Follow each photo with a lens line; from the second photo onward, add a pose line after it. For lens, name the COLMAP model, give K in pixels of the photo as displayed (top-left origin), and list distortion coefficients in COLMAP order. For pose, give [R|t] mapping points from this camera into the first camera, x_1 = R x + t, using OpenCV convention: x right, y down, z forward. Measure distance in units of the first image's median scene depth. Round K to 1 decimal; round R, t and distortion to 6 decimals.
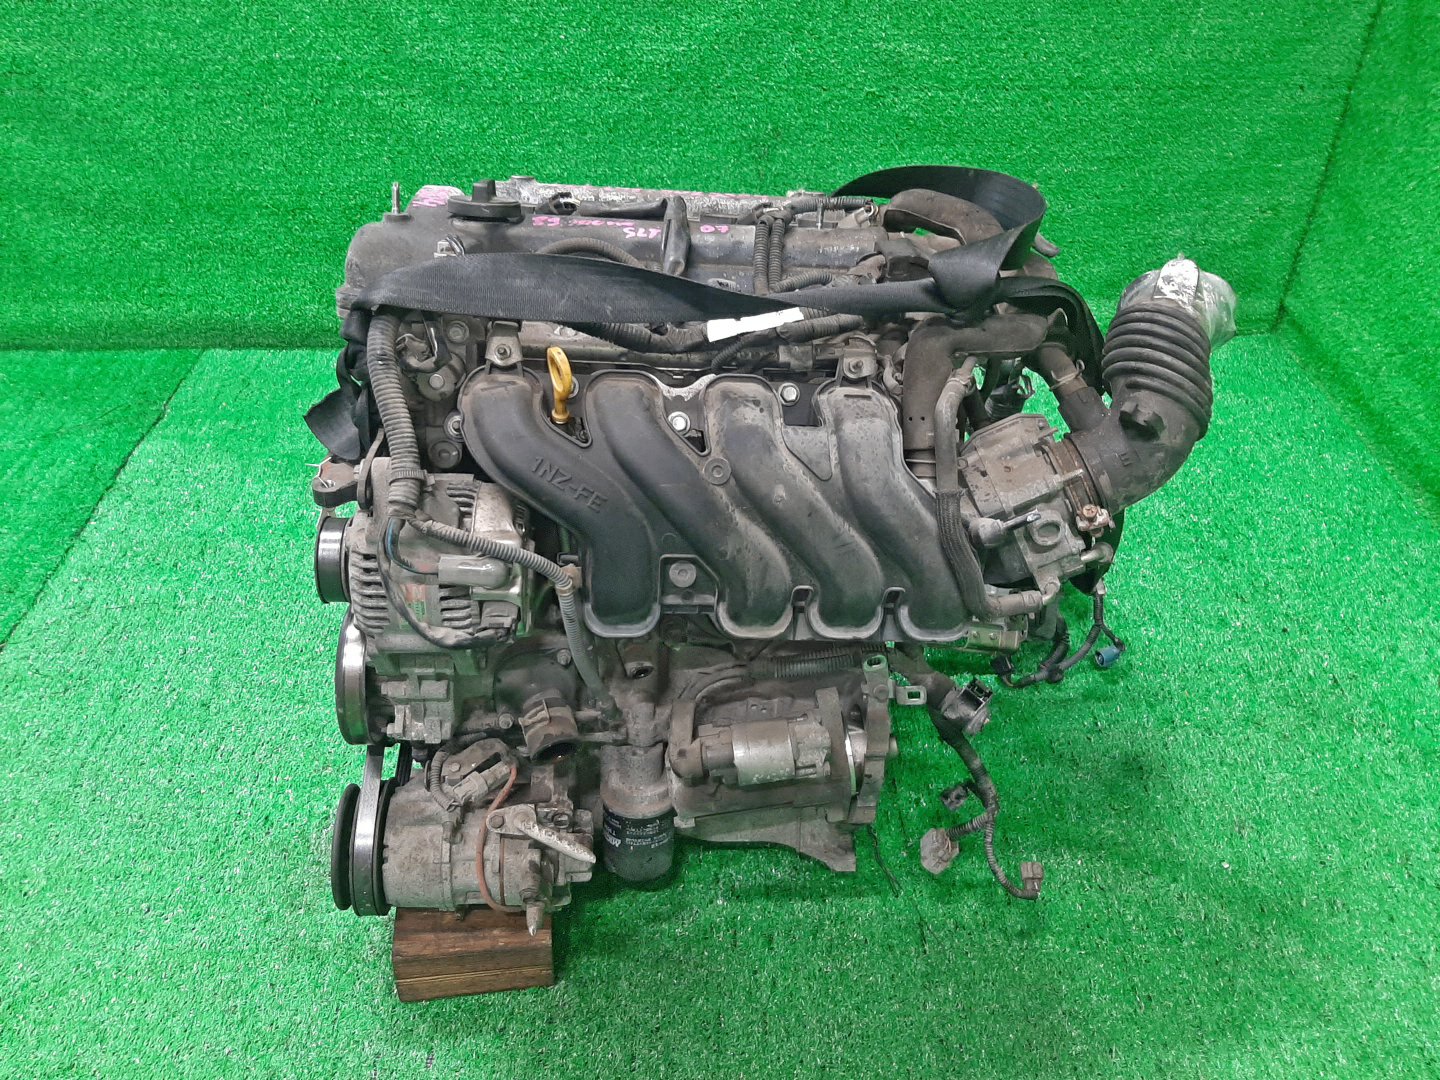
lens RADIAL K [[1155.7, 0, 719.4], [0, 1155.7, 536.2], [0, 0, 1]] dist [0.017779, -0.039388]
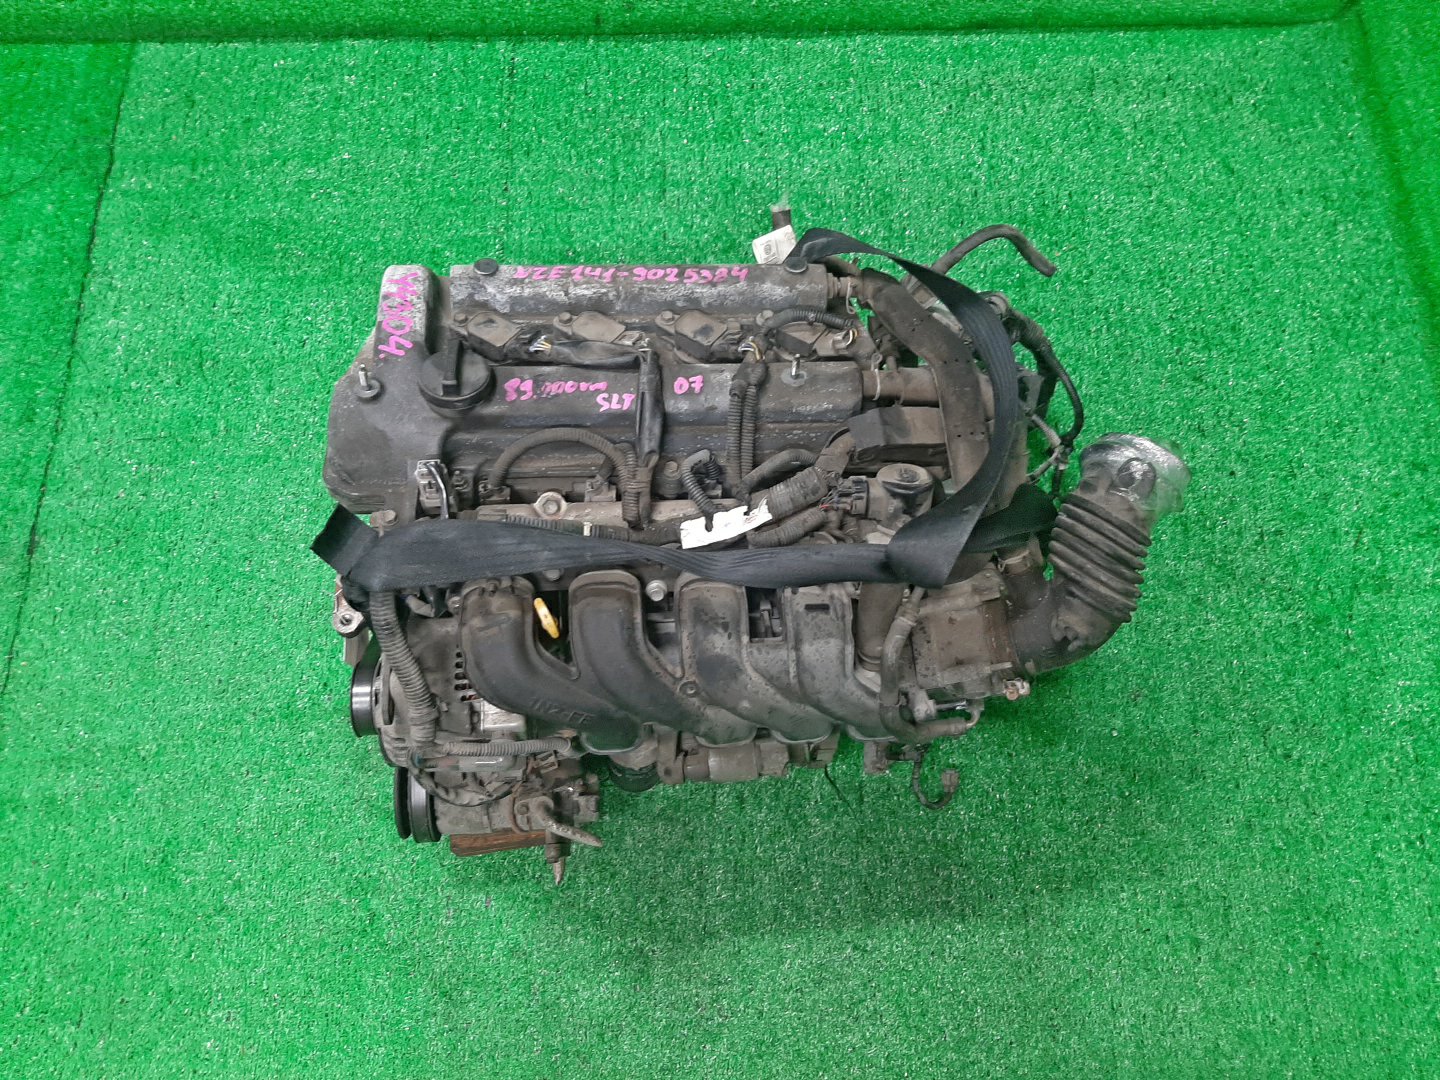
lens RADIAL K [[1155.7, 0, 721.3], [0, 1155.7, 537.8], [0, 0, 1]] dist [0.017779, -0.039388]
pose [[0.999999, 0.001386, 0.000191, 0.024444], [-0.001277, 0.848869, 0.528602, -0.686275], [0.000571, -0.528601, 0.848870, 0.084169]]
